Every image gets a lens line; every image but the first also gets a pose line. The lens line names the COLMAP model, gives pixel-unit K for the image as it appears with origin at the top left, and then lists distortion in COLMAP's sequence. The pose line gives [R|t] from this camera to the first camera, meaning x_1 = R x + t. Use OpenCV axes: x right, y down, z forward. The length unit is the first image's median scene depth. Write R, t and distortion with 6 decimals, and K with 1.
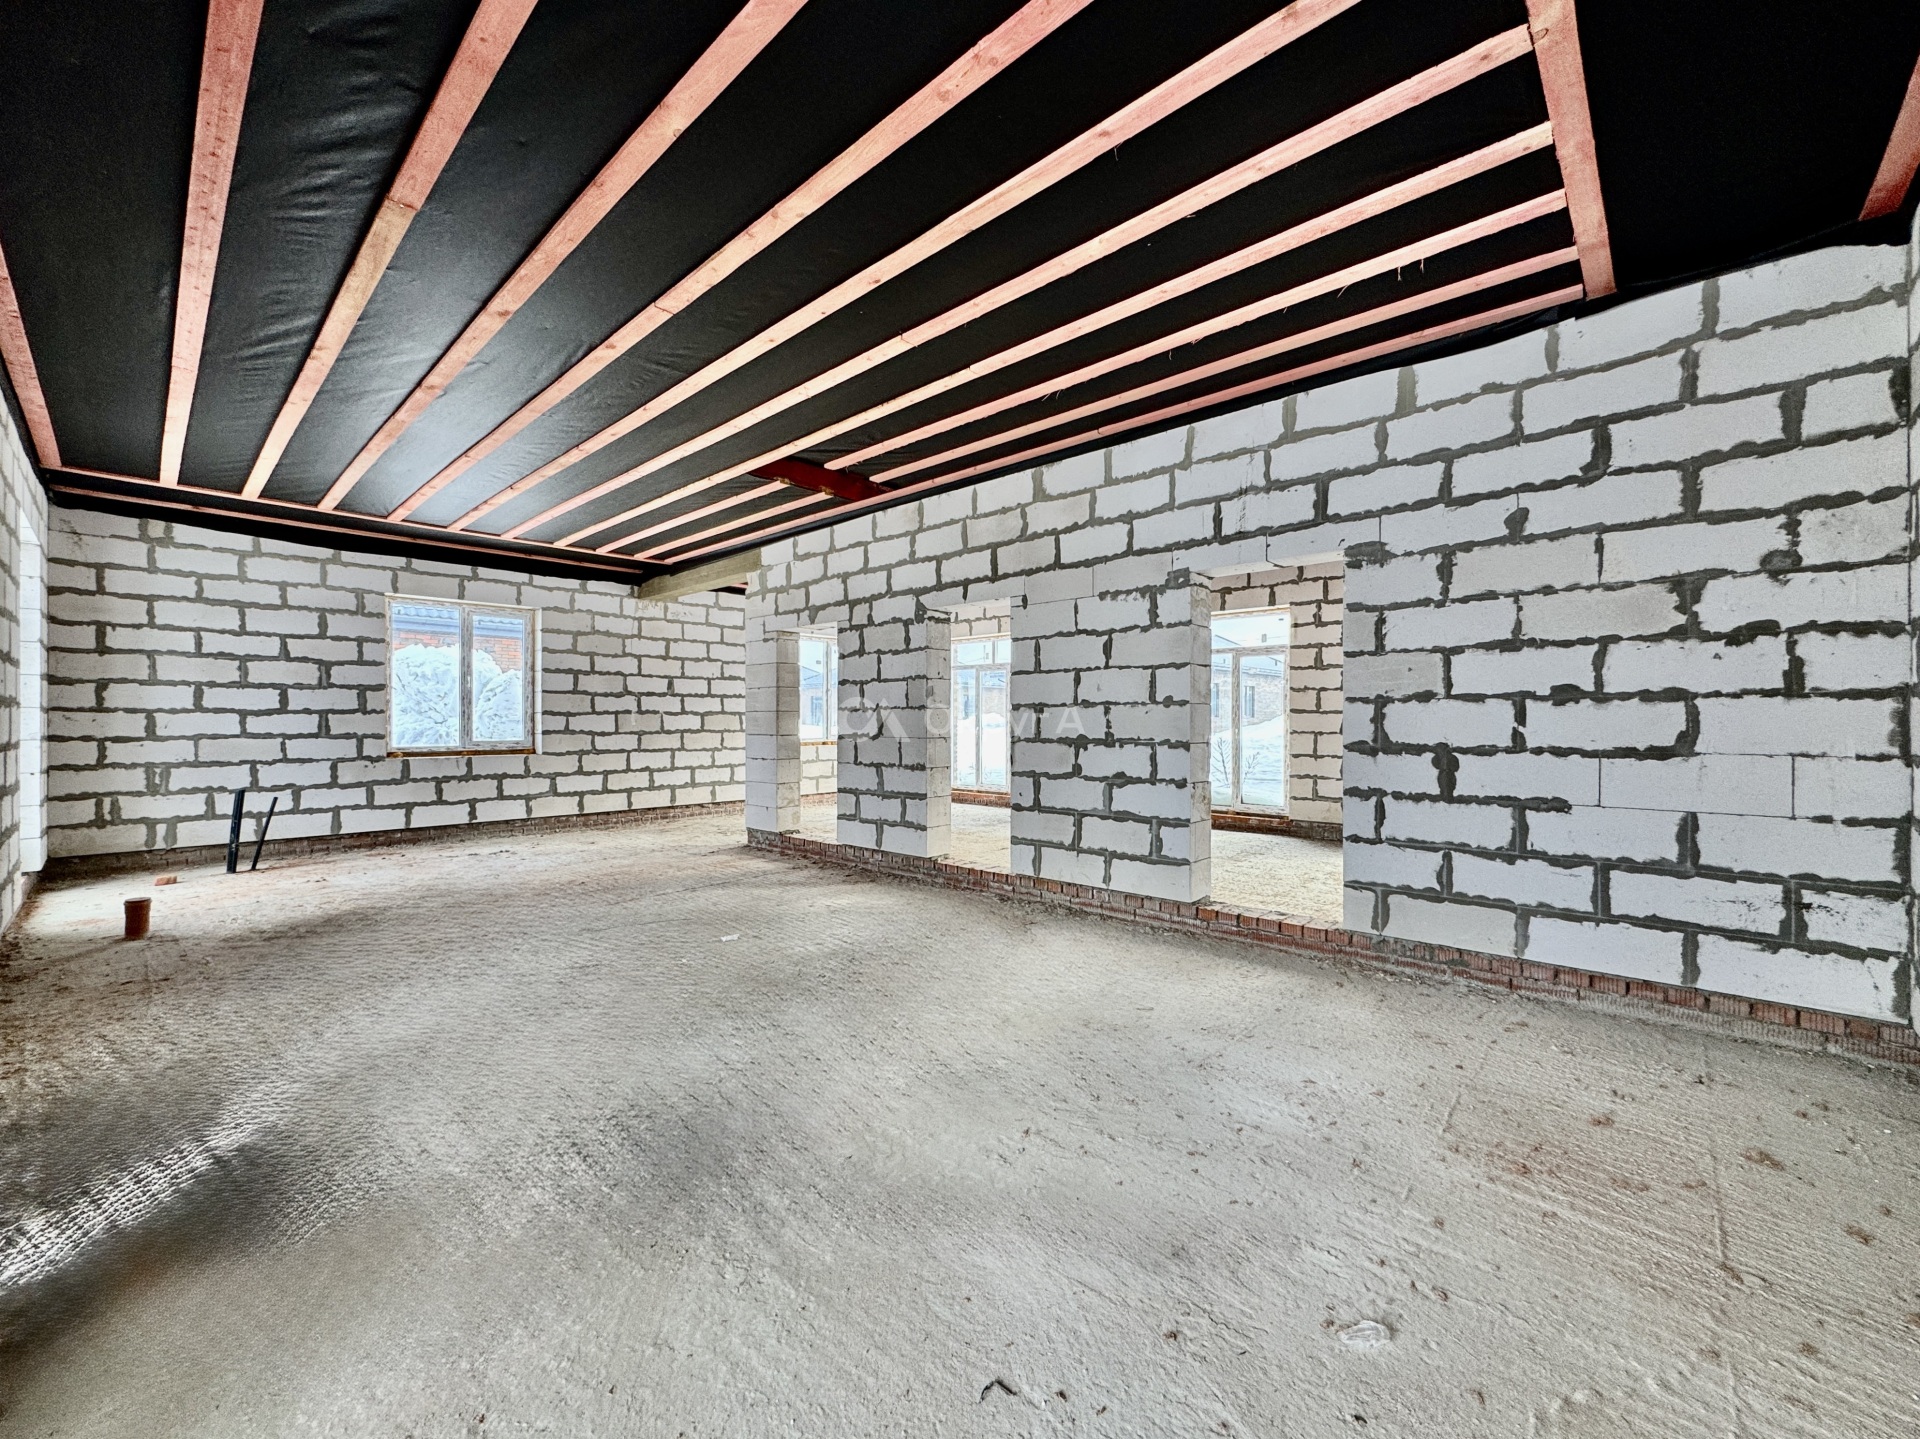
lens RADIAL K [[771.0, 0, 953.4], [0, 771.0, 723.6], [0, 0, 1]] dist [-0.001651, -0.000394]
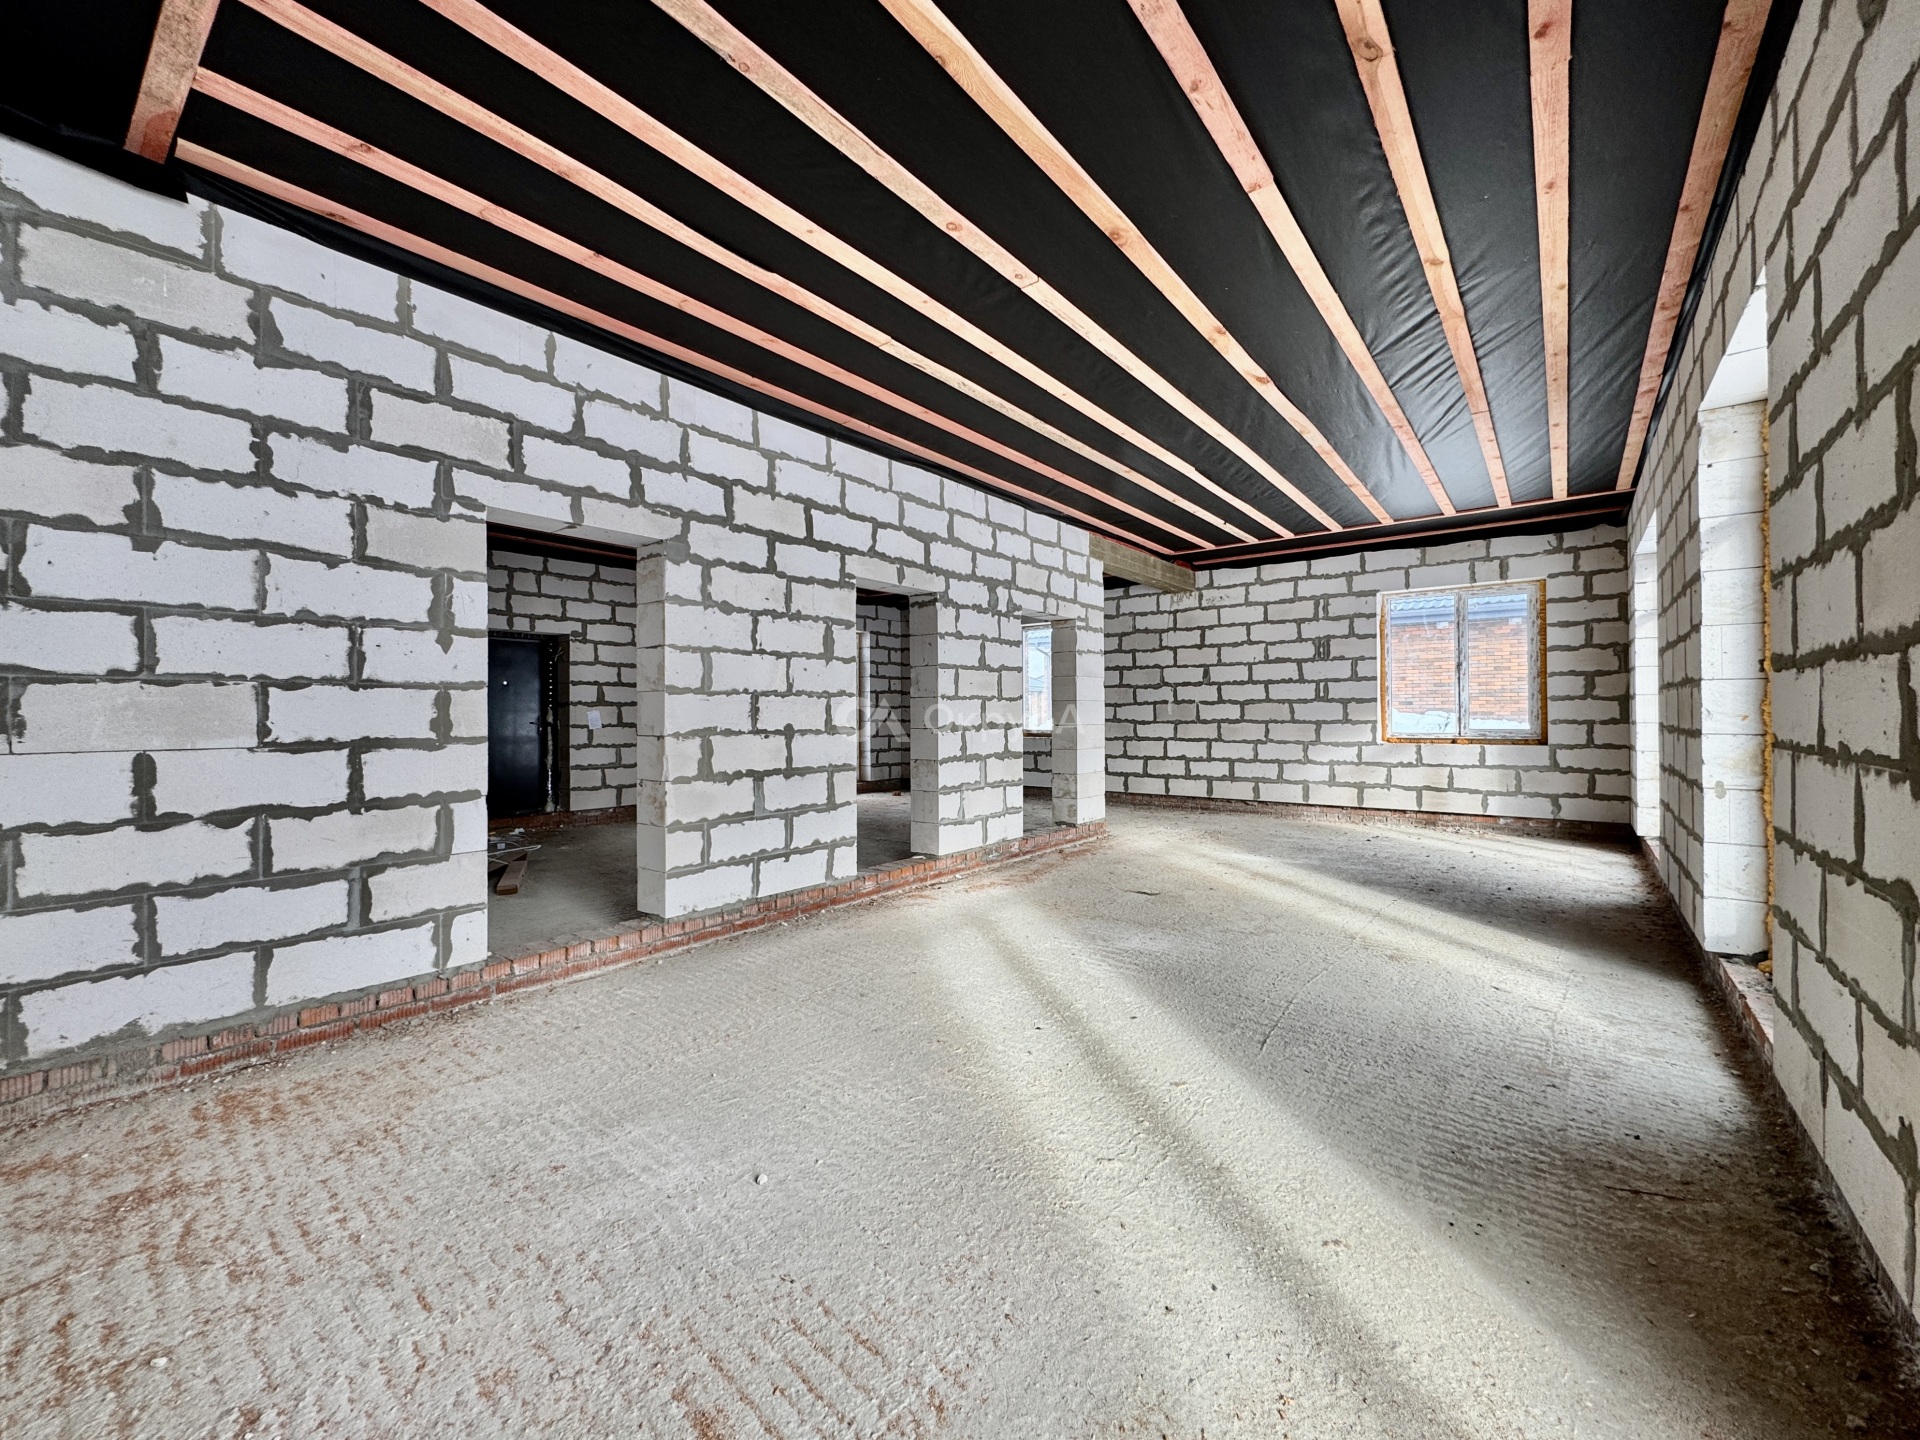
lens RADIAL K [[771.0, 0, 956.8], [0, 771.0, 712.8], [0, 0, 1]] dist [-0.001651, -0.000394]
pose [[0.085561, -0.001704, -0.996331, 0.899234], [0.002432, 0.999996, -0.001501, 0.000462], [0.996330, -0.002295, 0.085565, 0.929200]]
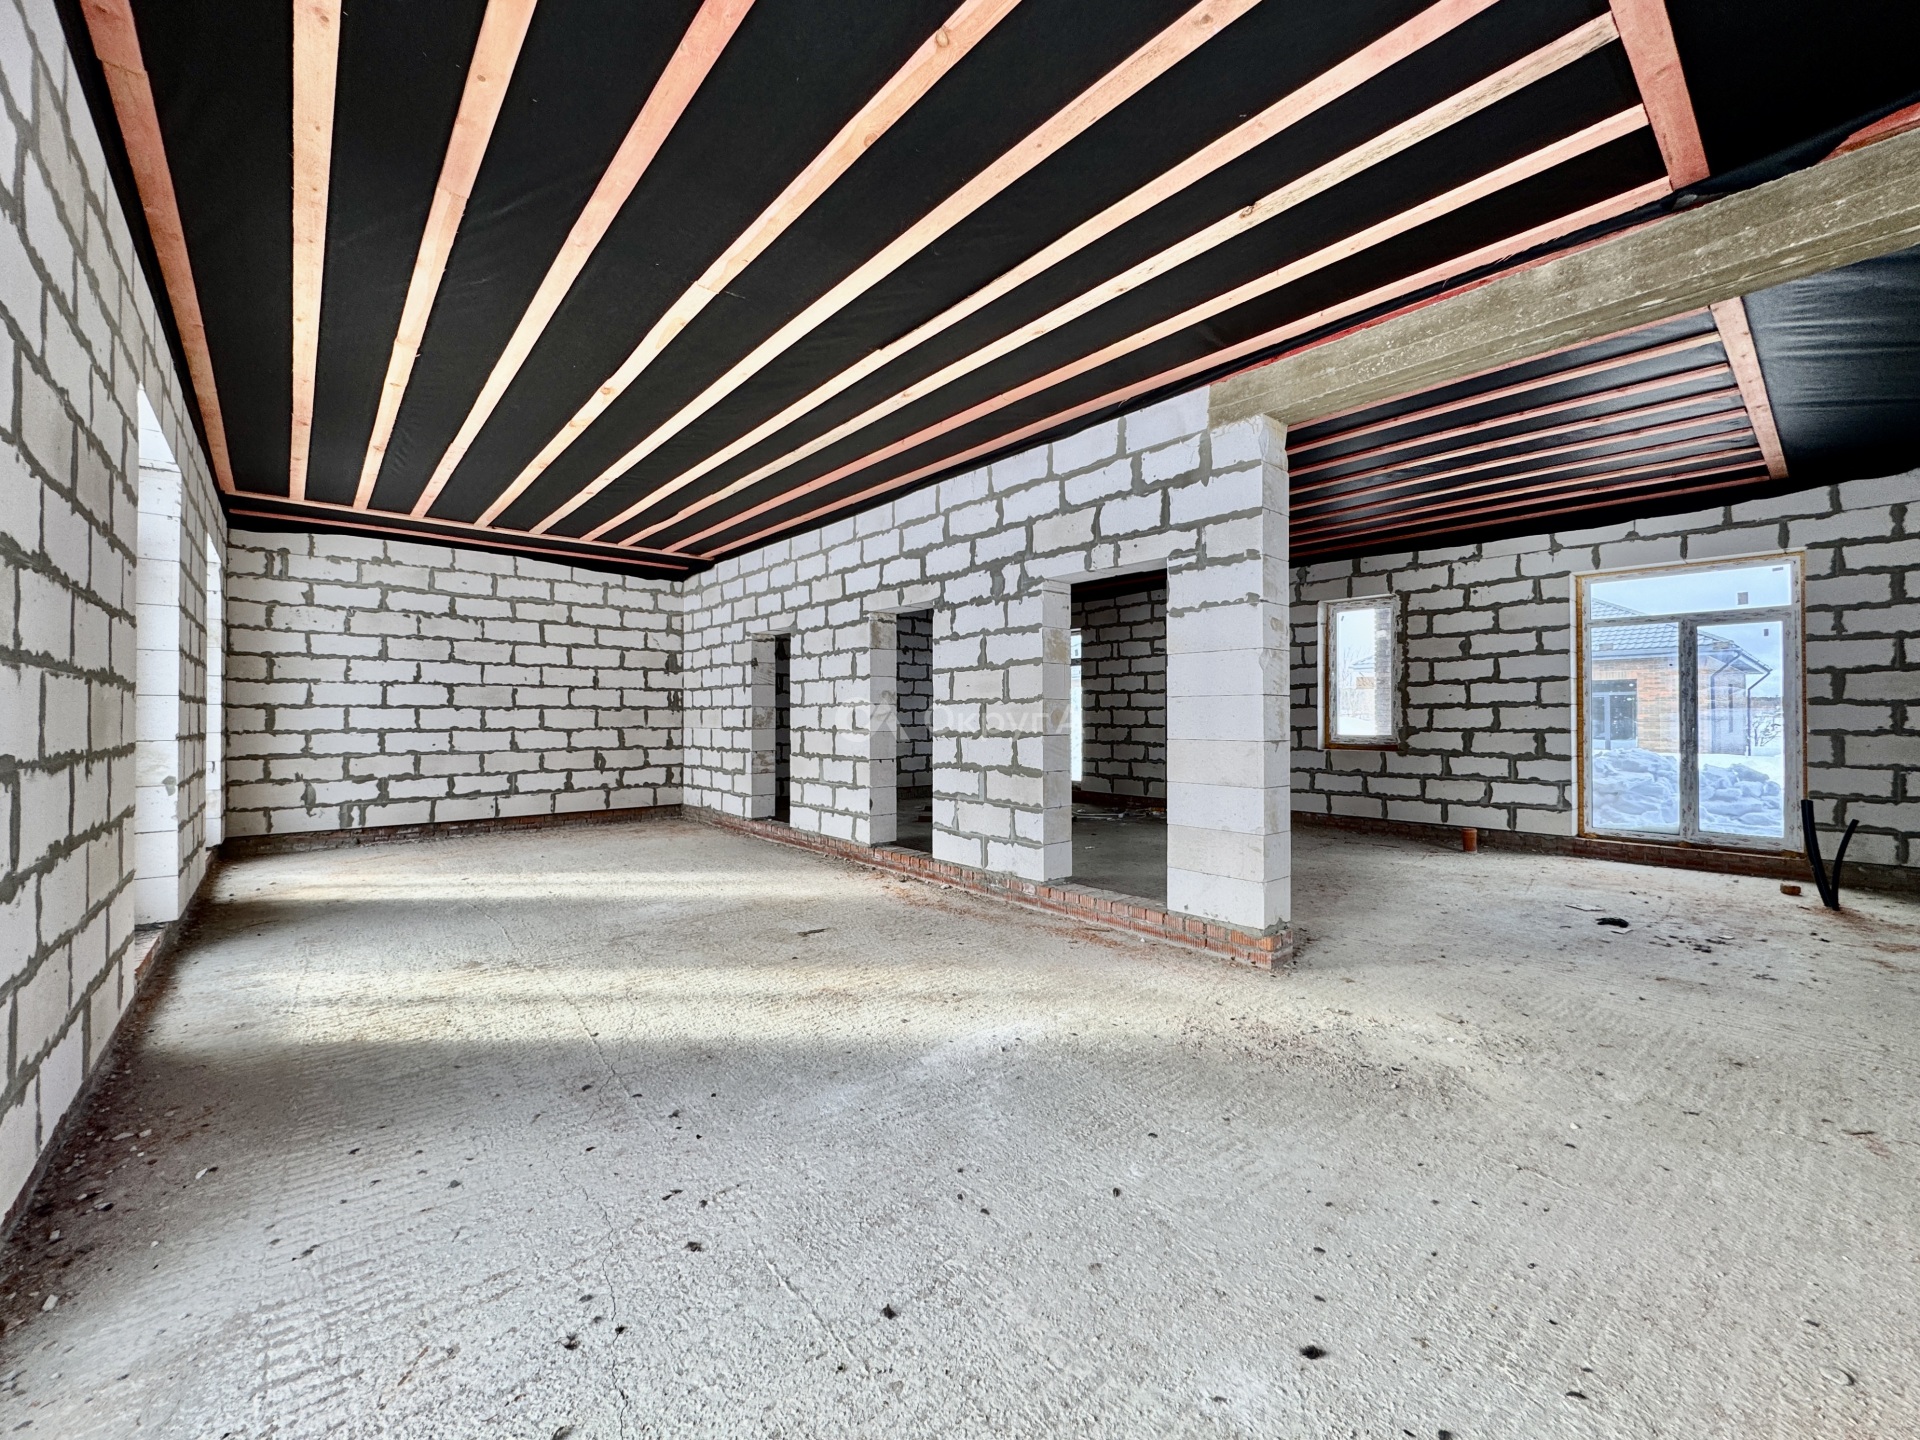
lens RADIAL K [[771.0, 0, 961.2], [0, 771.0, 713.7], [0, 0, 1]] dist [-0.001651, -0.000394]
pose [[-0.994894, 0.001742, 0.100913, -0.129815], [0.001423, 0.999994, -0.003228, -0.002873], [-0.100918, -0.003068, -0.994890, 1.899969]]
